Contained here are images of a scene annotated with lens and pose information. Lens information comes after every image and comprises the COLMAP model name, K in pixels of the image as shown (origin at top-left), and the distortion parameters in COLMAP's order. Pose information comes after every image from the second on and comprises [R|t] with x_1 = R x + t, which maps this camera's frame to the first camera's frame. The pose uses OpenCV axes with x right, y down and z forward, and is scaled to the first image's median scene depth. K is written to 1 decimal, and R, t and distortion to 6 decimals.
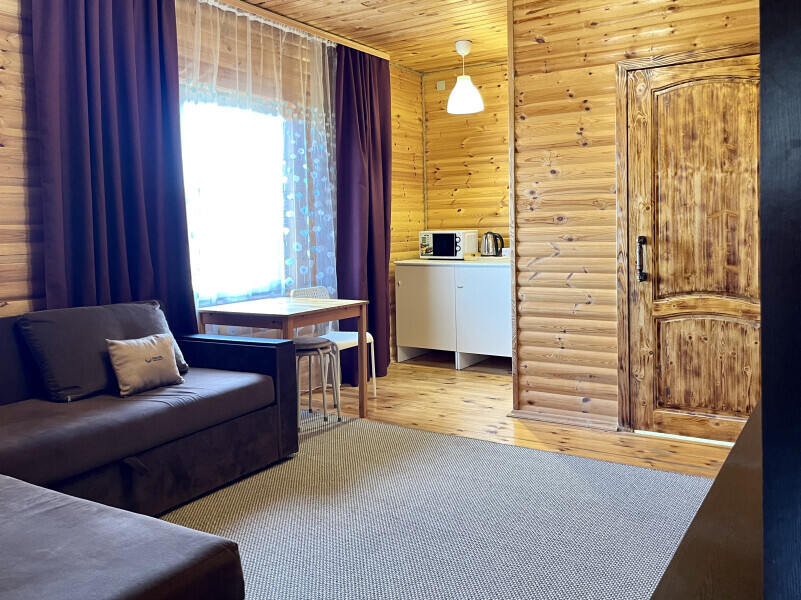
lens RADIAL K [[634.1, 0, 404.2], [0, 634.1, 283.4], [0, 0, 1]] dist [0.011377, -0.007015]
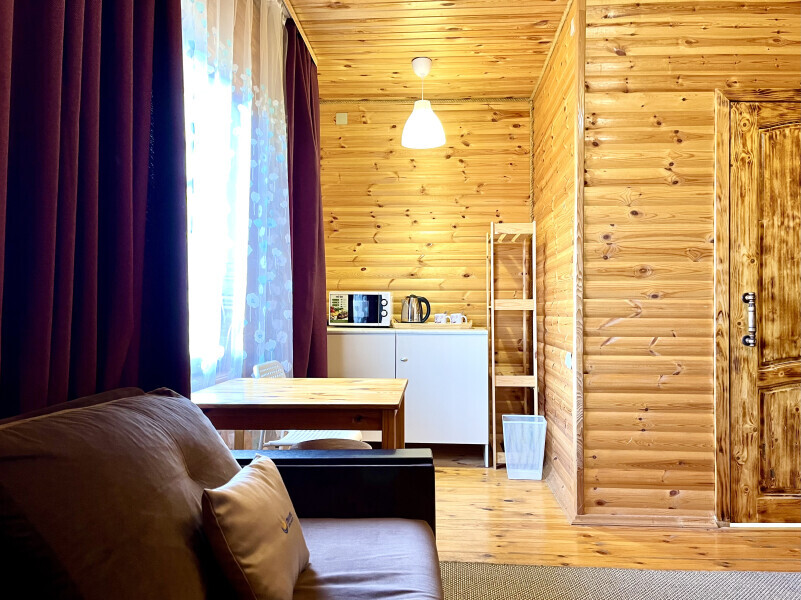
lens RADIAL K [[612.0, 0, 400.6], [0, 612.0, 322.9], [0, 0, 1]] dist [0.064137, -0.109495]
pose [[0.890449, 0.014054, 0.454866, -0.412748], [0.015377, 0.998023, -0.060938, 0.009064], [-0.454823, 0.061257, 0.888473, 0.467601]]
